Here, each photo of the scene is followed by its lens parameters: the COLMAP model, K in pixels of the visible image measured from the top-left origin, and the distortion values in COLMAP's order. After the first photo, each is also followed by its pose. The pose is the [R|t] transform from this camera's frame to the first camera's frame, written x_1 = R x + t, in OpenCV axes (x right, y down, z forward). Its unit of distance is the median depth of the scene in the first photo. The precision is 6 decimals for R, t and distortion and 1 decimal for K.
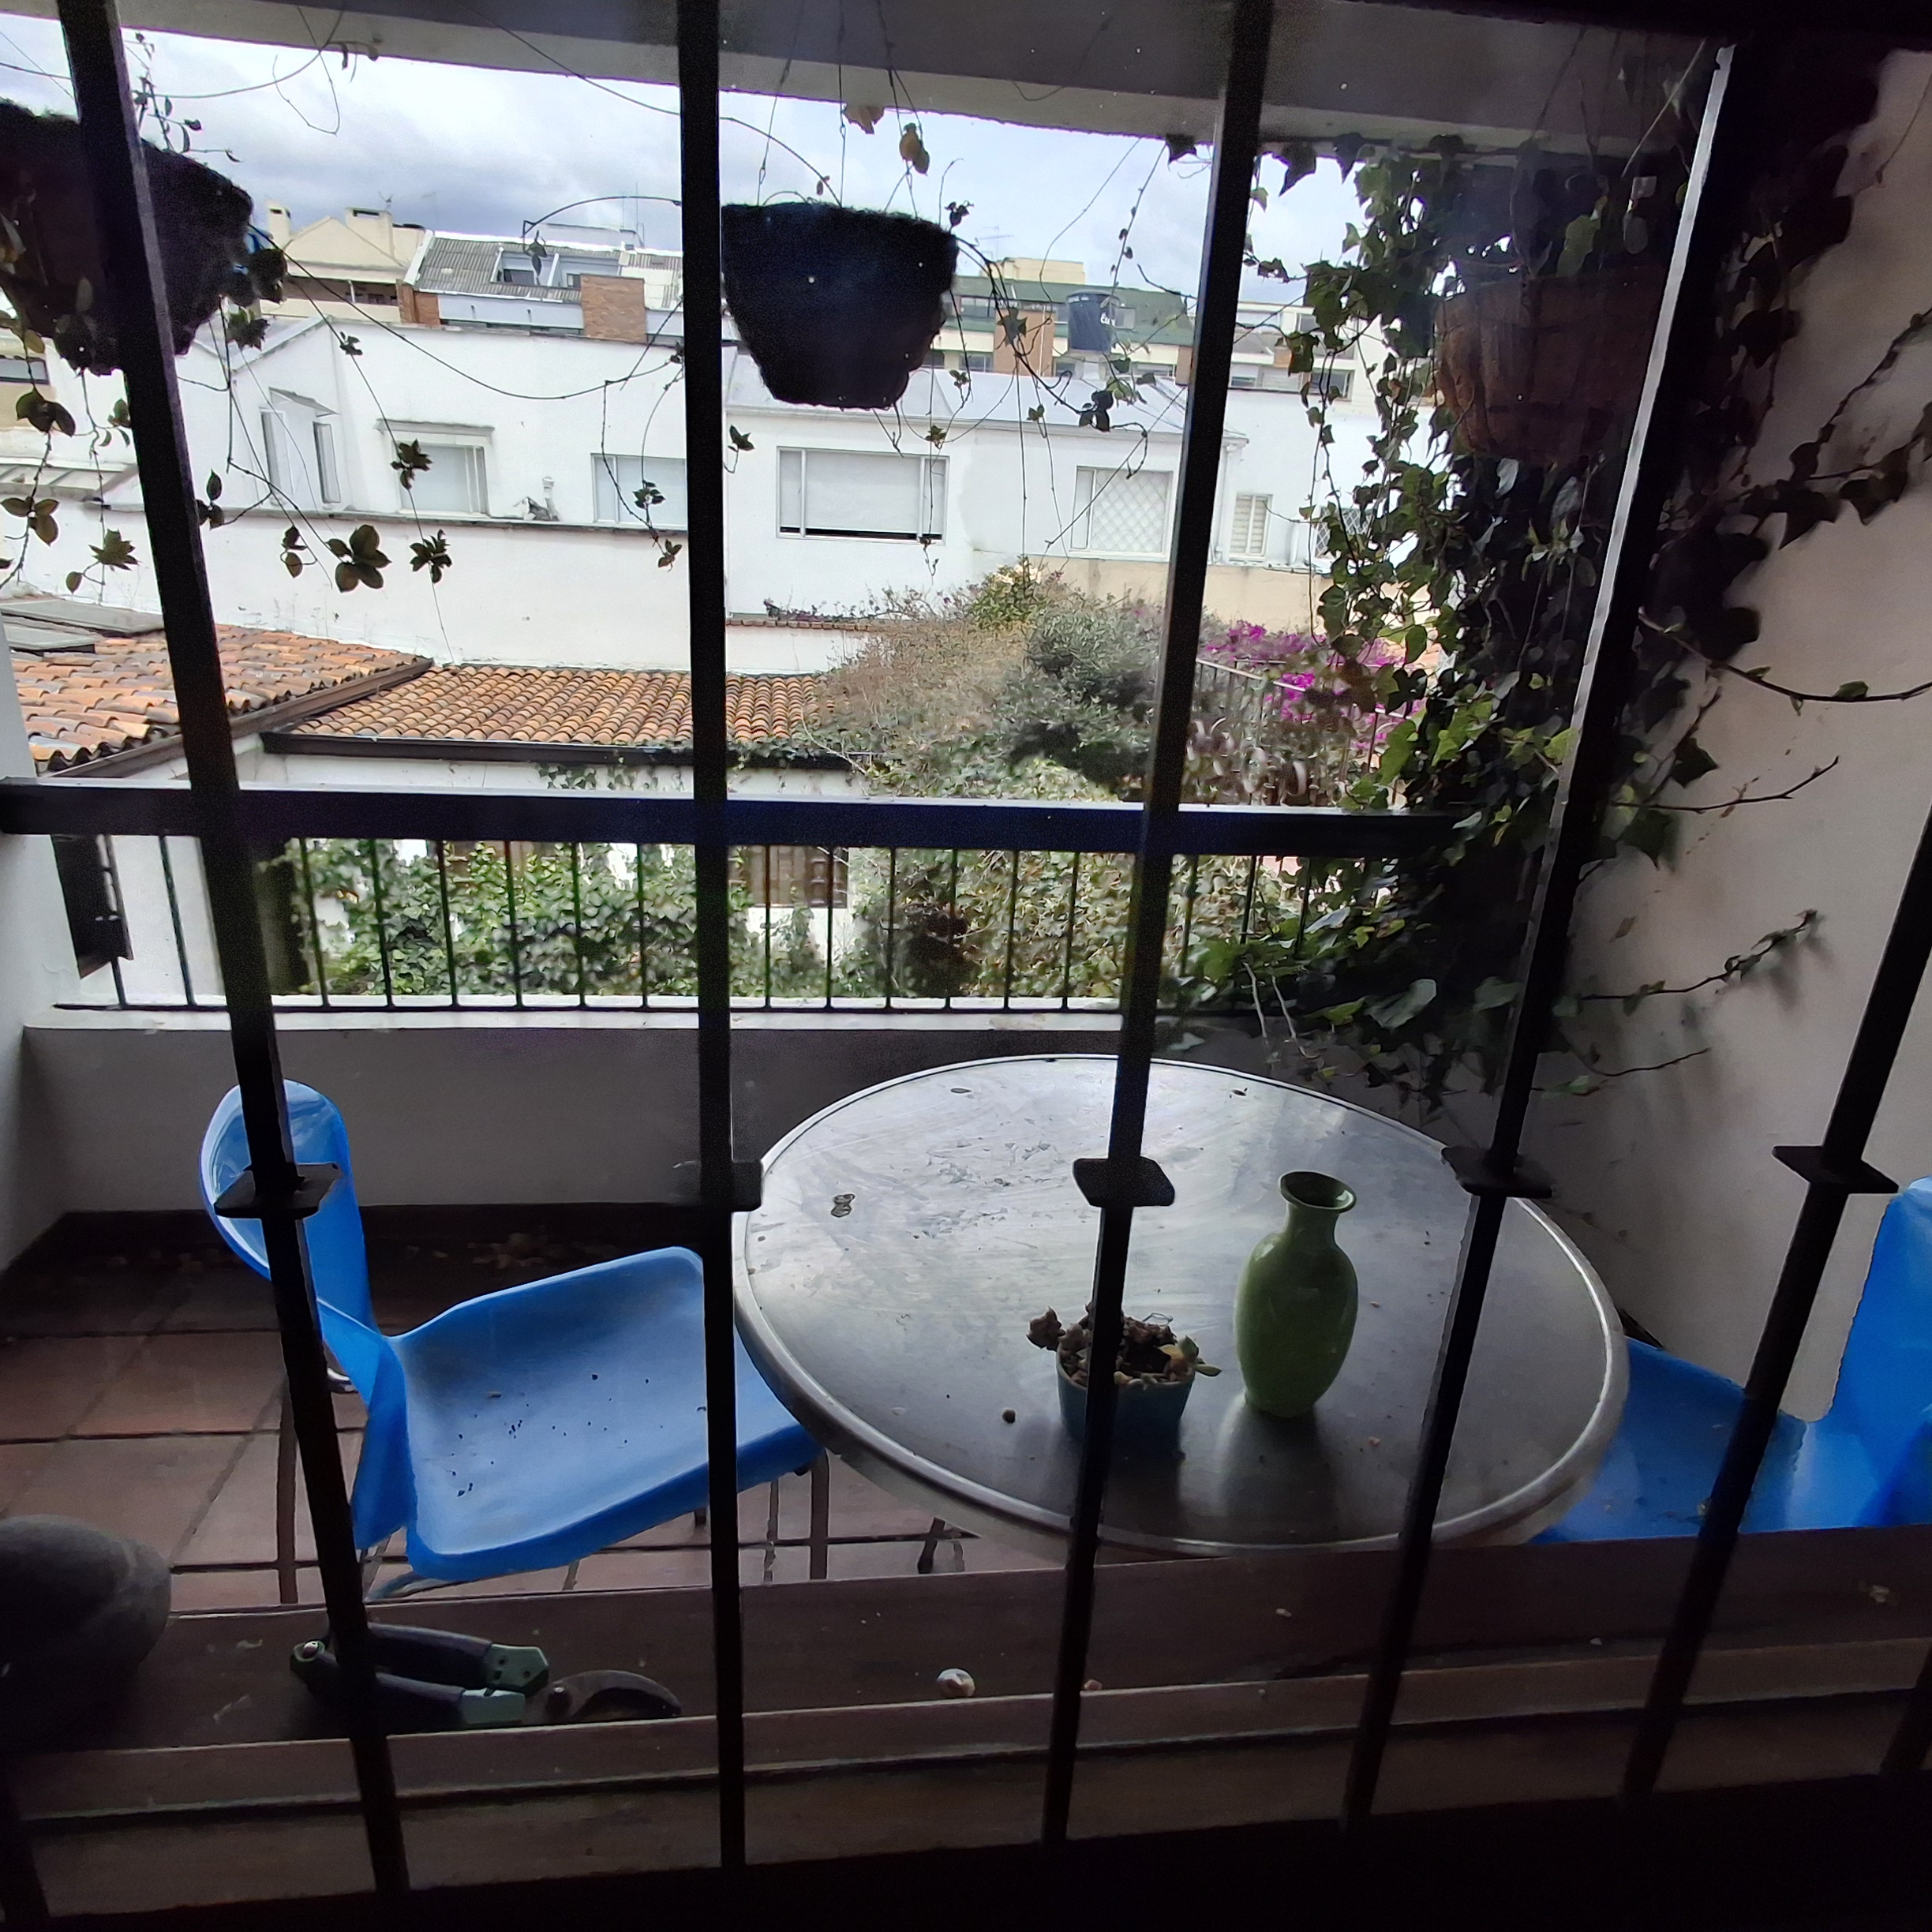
lens RADIAL K [[1177.6, 0, 970.2], [0, 1177.6, 975.1], [0, 0, 1]] dist [-0.016732, 0.015756]
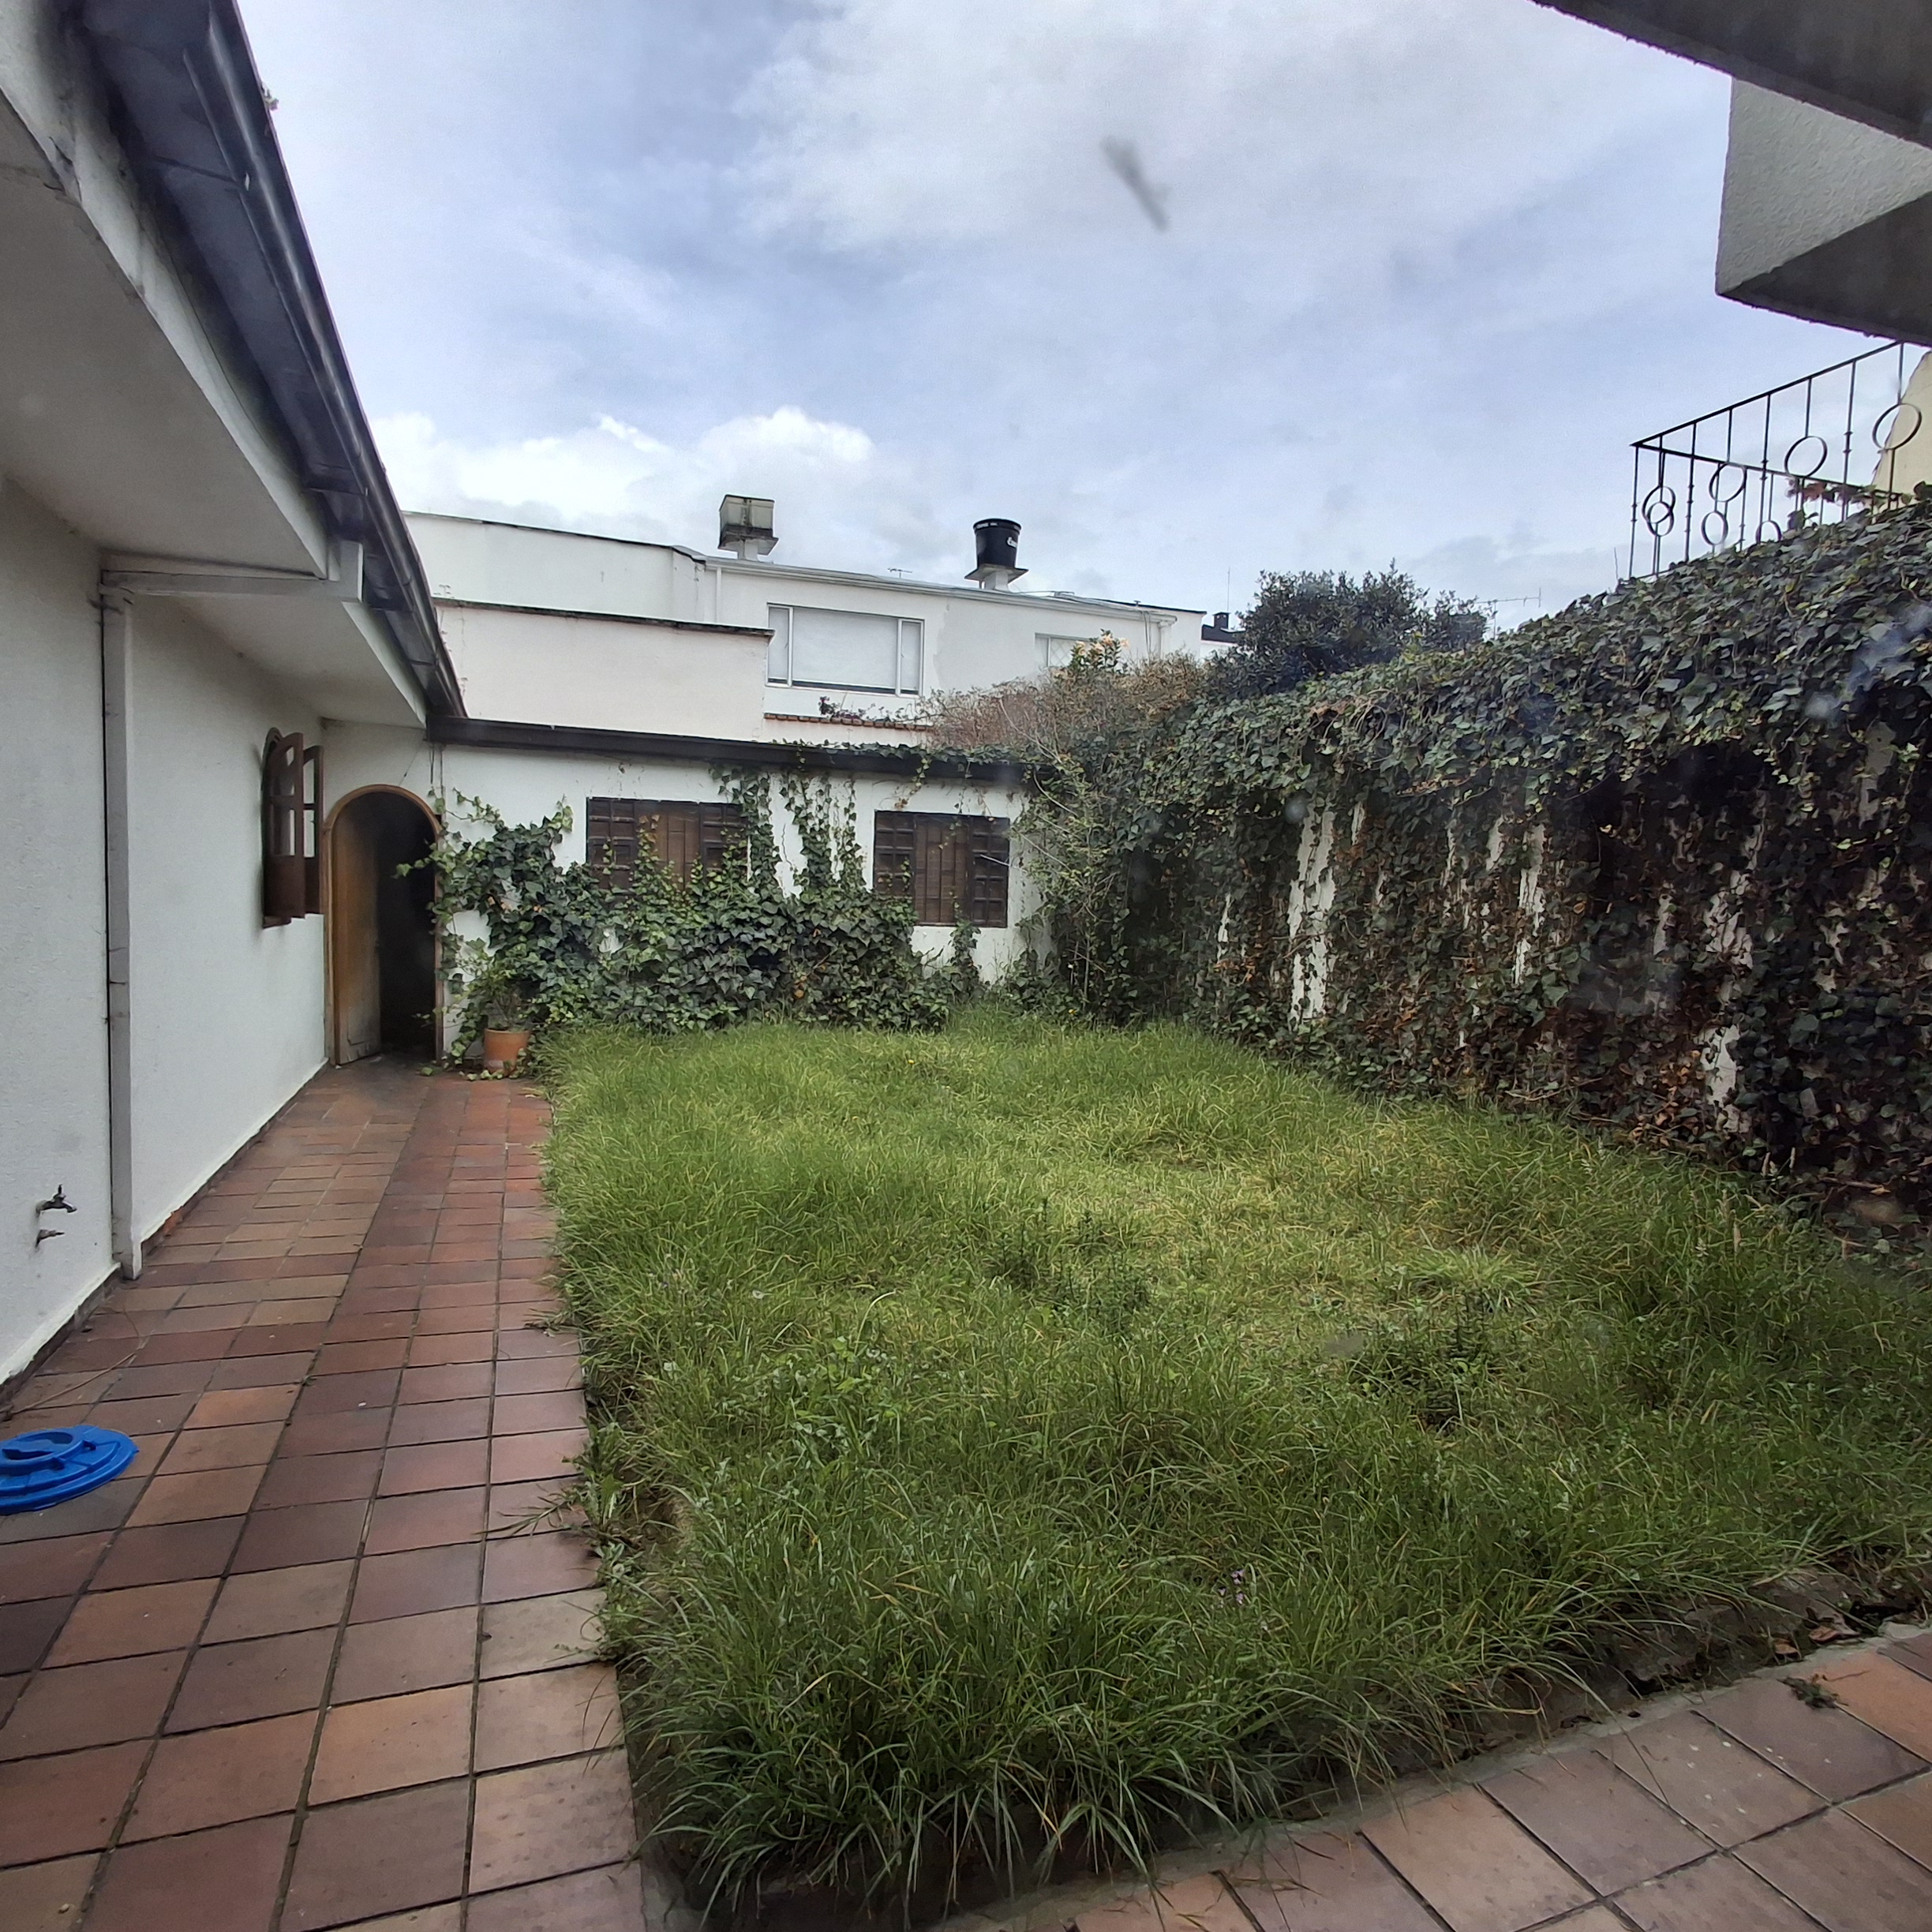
lens RADIAL K [[1177.6, 0, 964.9], [0, 1177.6, 964.1], [0, 0, 1]] dist [-0.016732, 0.015756]
pose [[0.975521, -0.040525, 0.216139, -0.371016], [0.096930, 0.961482, -0.257211, 0.232552], [-0.197390, 0.271865, 0.941874, 0.105130]]
